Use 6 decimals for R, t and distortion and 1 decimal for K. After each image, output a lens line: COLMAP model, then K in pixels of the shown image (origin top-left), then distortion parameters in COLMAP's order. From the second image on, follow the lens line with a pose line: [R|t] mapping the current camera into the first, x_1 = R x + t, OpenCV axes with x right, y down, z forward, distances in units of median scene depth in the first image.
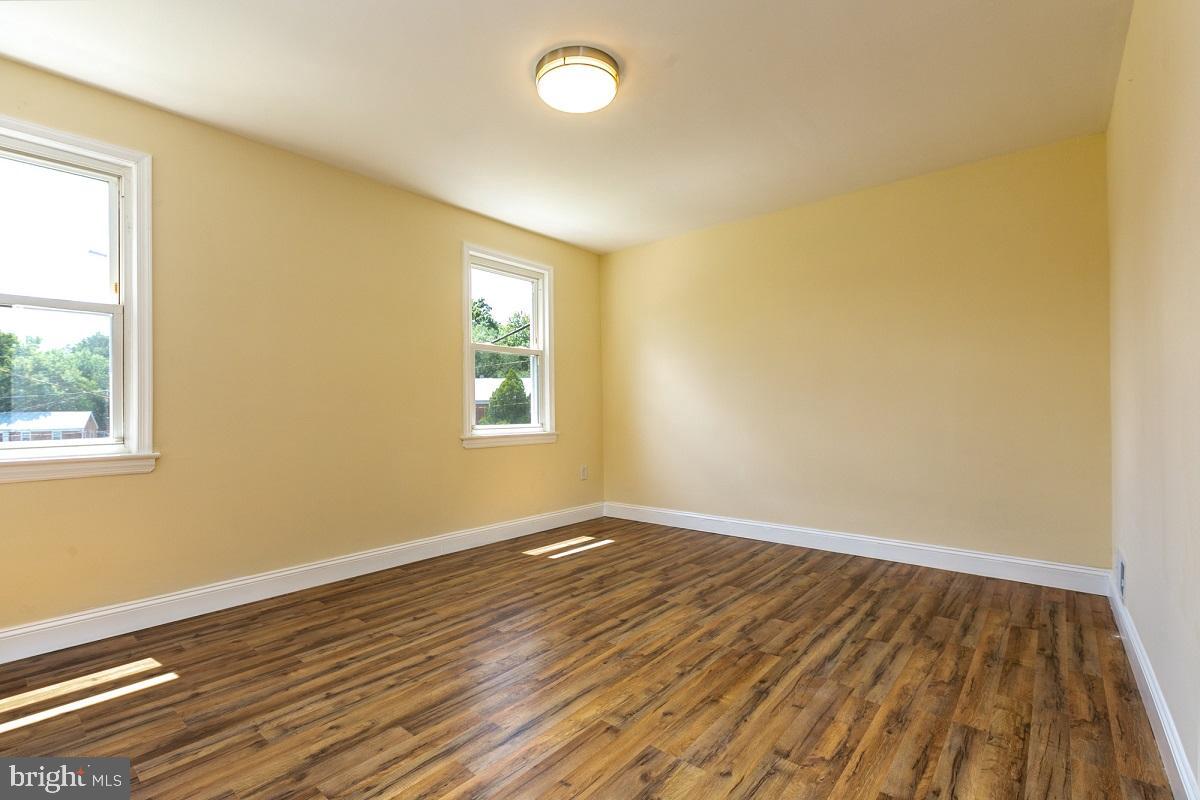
lens RADIAL K [[551.0, 0, 600.0], [0, 551.0, 400.0], [0, 0, 1]] dist [0.000967, -0.000437]
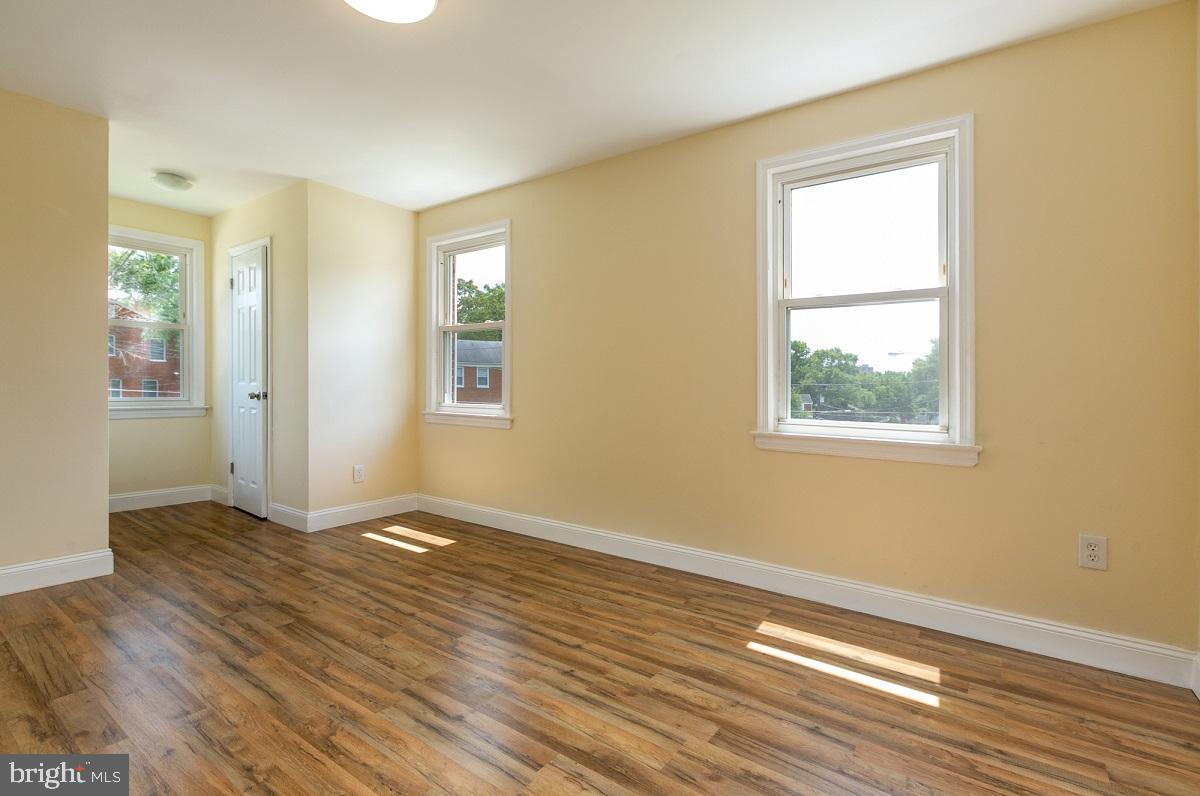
lens RADIAL K [[551.0, 0, 600.0], [0, 551.0, 398.0], [0, 0, 1]] dist [0.000967, -0.000437]
pose [[0.076409, 0.016427, -0.996941, 0.655401], [-0.013673, 0.999788, 0.015426, 0.019876], [0.996983, 0.012453, 0.076617, 1.068011]]
